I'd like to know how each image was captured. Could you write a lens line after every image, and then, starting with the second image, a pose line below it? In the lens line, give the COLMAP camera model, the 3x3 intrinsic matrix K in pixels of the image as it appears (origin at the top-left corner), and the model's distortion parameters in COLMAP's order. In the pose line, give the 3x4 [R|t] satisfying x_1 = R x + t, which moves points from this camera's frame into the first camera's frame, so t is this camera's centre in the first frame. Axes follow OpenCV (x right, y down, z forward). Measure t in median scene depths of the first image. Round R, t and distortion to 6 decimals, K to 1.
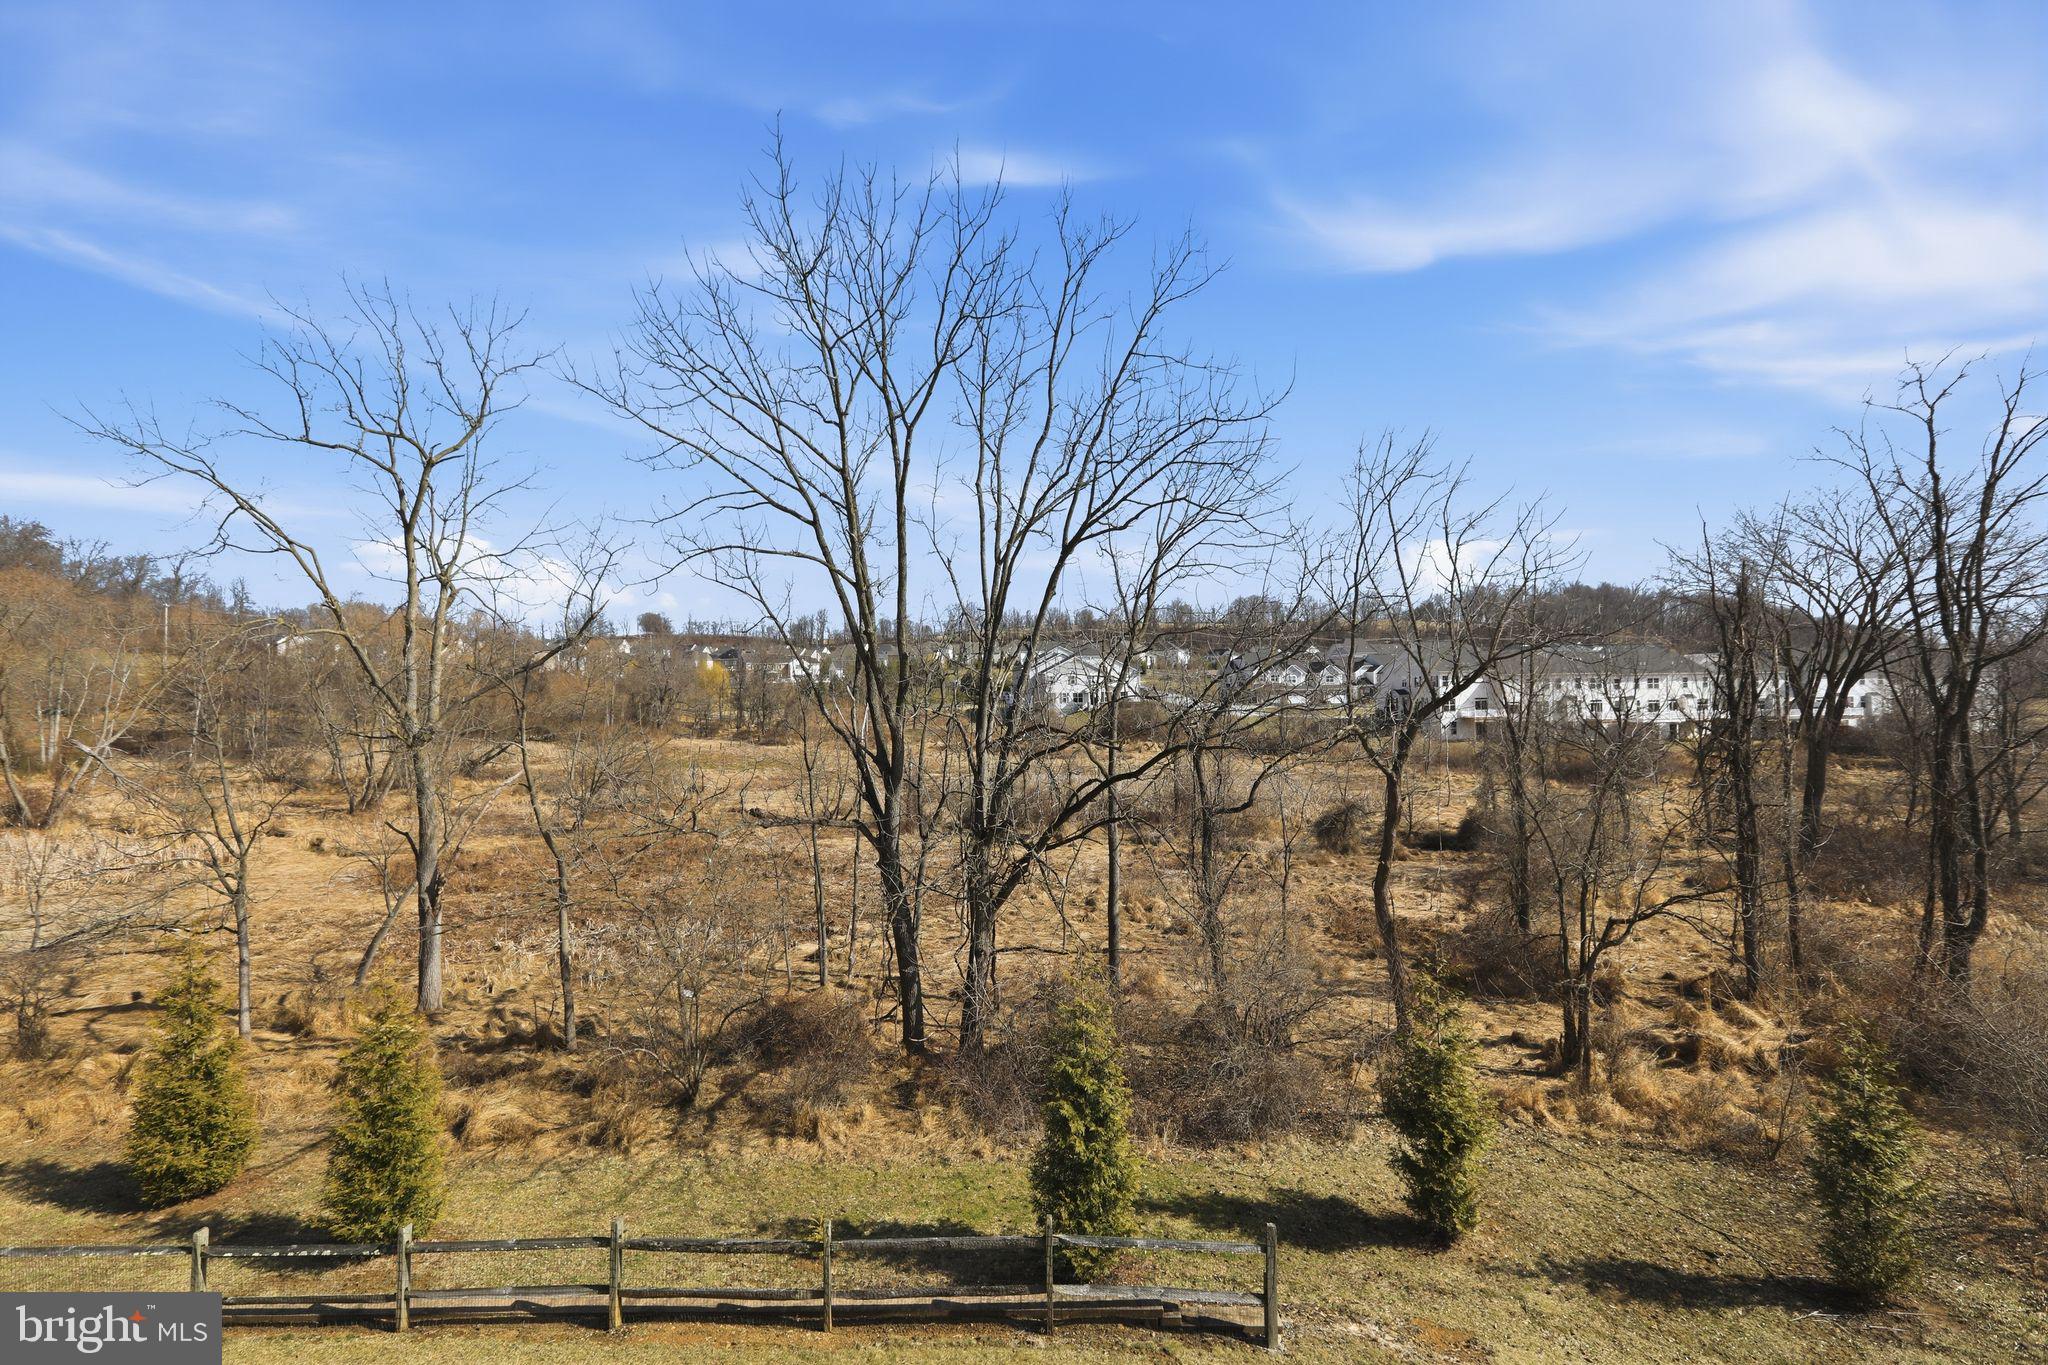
lens RADIAL K [[933.8, 0, 1024.0], [0, 933.8, 682.5], [0, 0, 1]] dist [-0.000251, 0.001461]
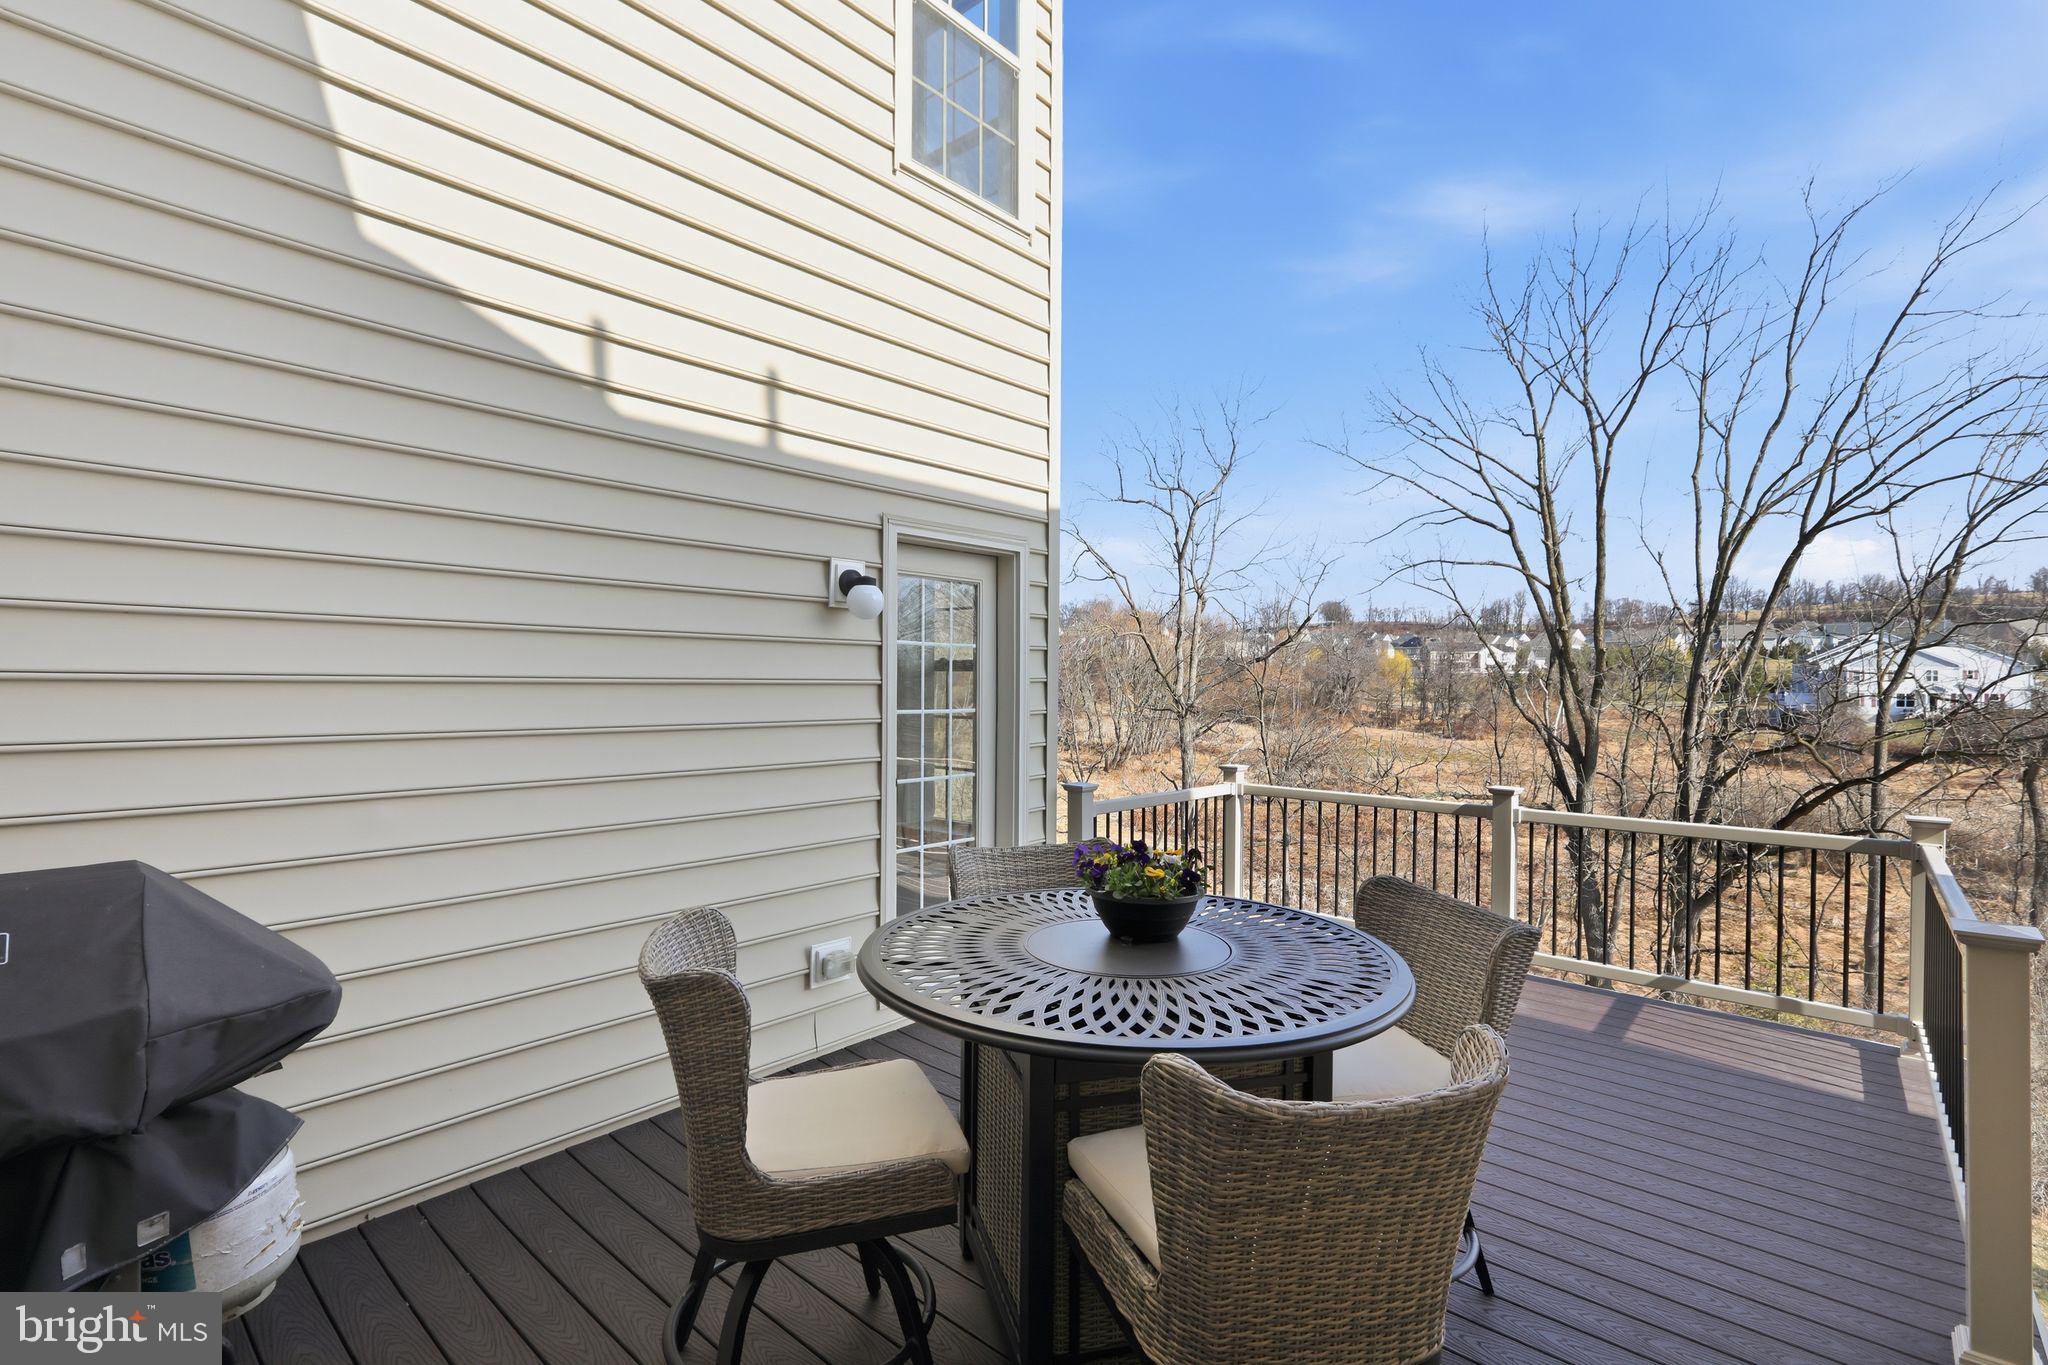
lens RADIAL K [[933.8, 0, 1024.0], [0, 933.8, 682.5], [0, 0, 1]] dist [-0.000251, 0.001461]
pose [[0.764946, 0.022853, -0.643689, 0.050098], [-0.015158, 0.999732, 0.017480, -0.002495], [0.643916, -0.003614, 0.765088, -0.212537]]
